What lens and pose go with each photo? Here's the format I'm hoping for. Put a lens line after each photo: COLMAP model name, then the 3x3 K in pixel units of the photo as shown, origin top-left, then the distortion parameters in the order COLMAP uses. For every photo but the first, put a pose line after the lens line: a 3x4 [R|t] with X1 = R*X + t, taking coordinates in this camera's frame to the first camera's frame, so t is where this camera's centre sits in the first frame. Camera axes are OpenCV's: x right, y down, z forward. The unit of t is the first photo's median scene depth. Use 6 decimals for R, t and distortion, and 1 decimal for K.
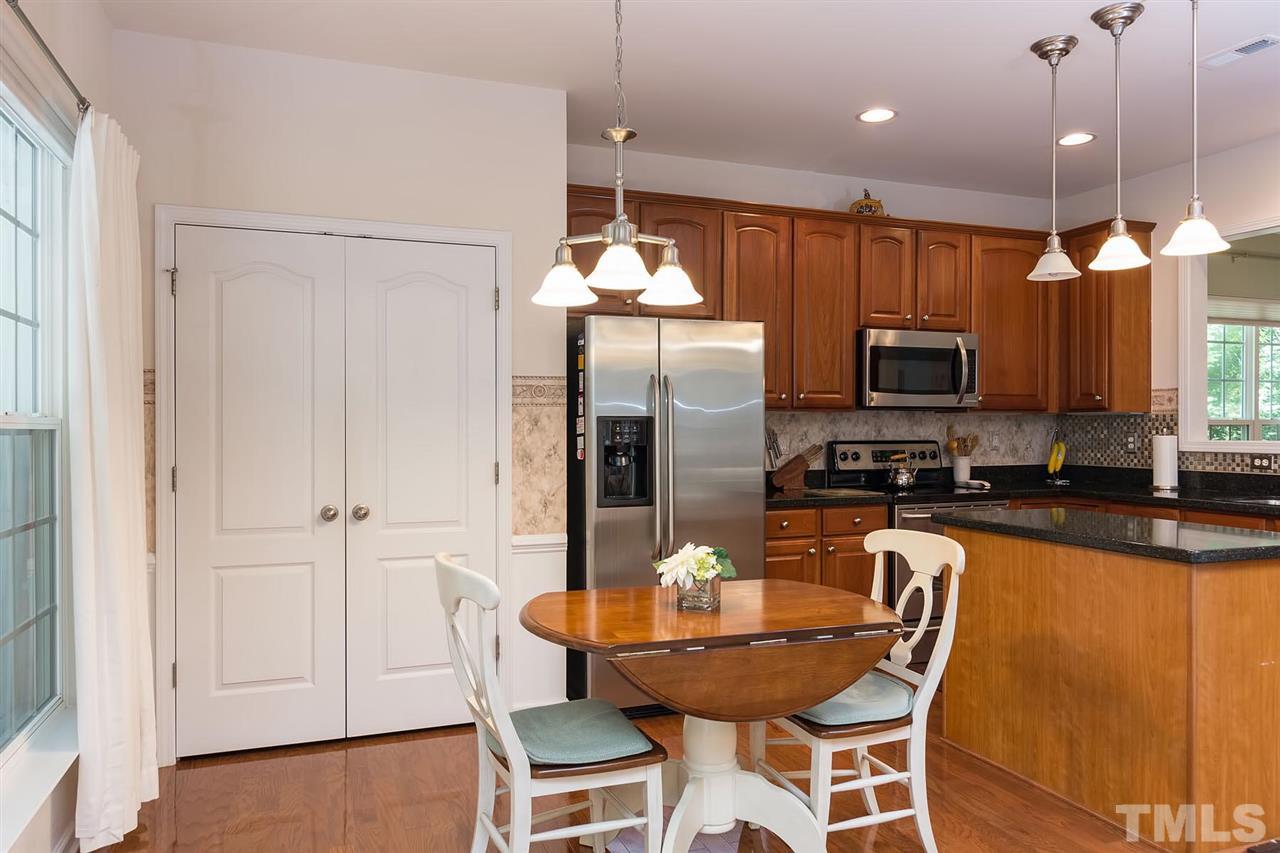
lens RADIAL K [[841.9, 0, 645.9], [0, 841.9, 431.7], [0, 0, 1]] dist [0.003385, 0.000569]
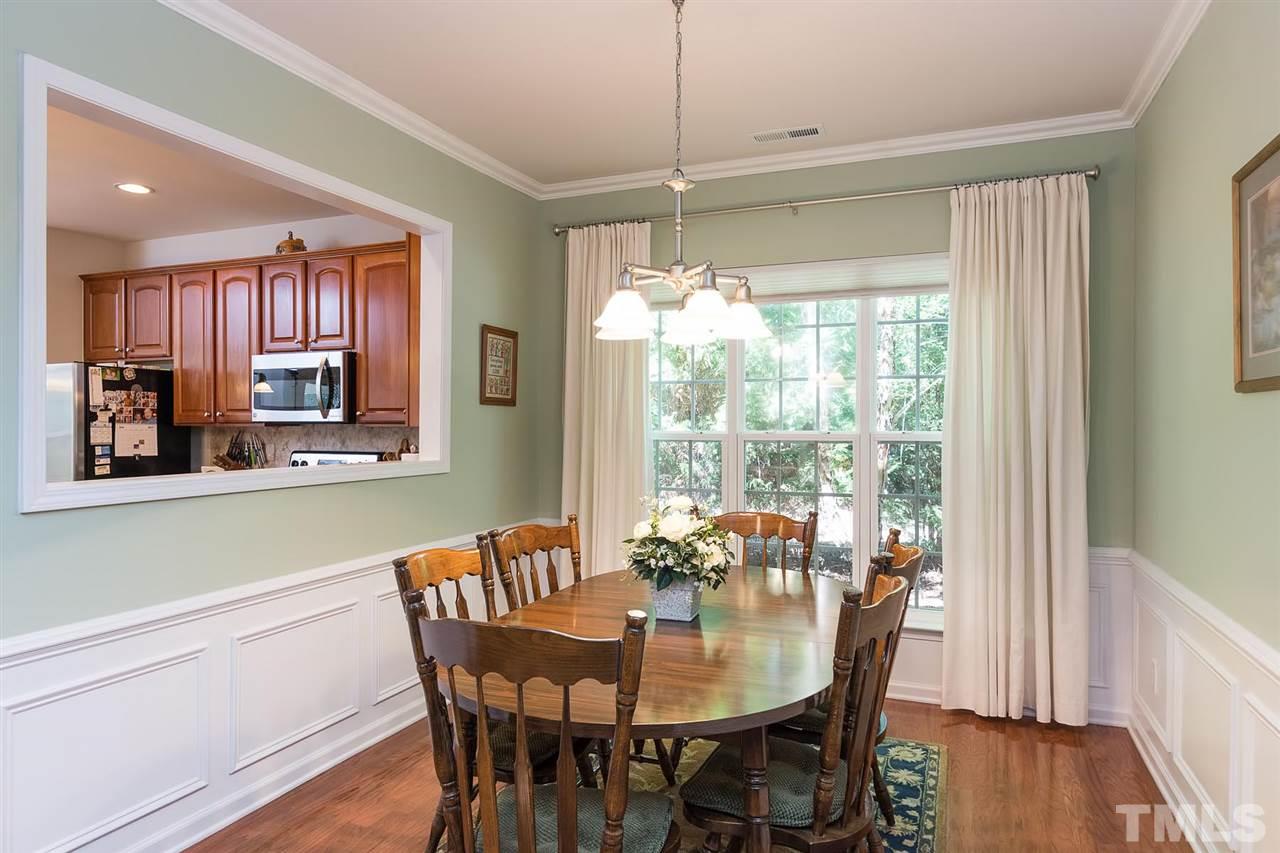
lens RADIAL K [[766.1, 0, 640.5], [0, 766.1, 426.7], [0, 0, 1]] dist [0.032695, 0.000593]
pose [[0.741619, 0.003451, -0.670813, 1.336045], [-0.005236, 0.999986, -0.000645, -0.024752], [0.670801, 0.003991, 0.741626, 0.548397]]
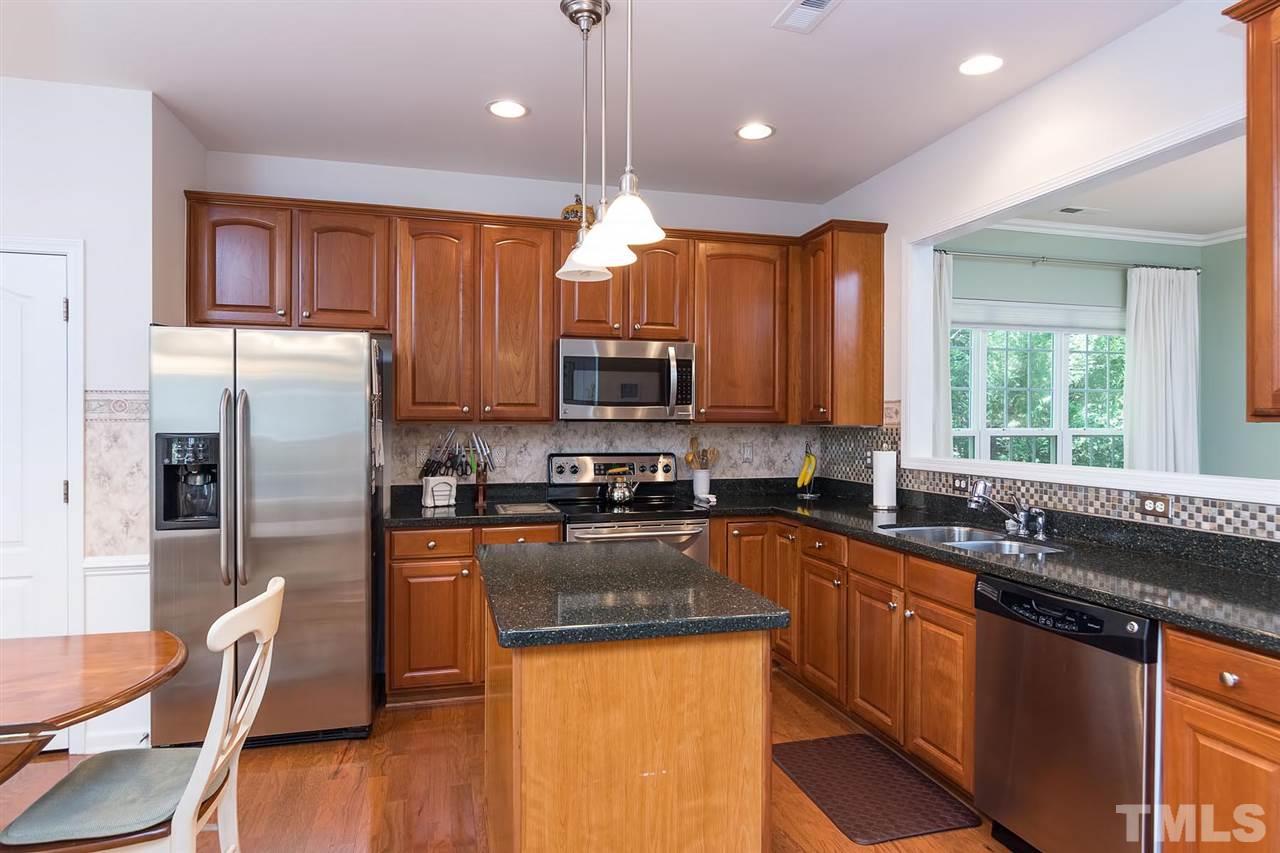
lens RADIAL K [[717.5, 0, 633.7], [0, 717.5, 427.2], [0, 0, 1]] dist [0.001576, 0.001897]
pose [[0.995855, 0.003417, -0.090892, 0.406587], [-0.003665, 0.999990, -0.002563, -0.018467], [0.090882, 0.002885, 0.995857, 0.185352]]
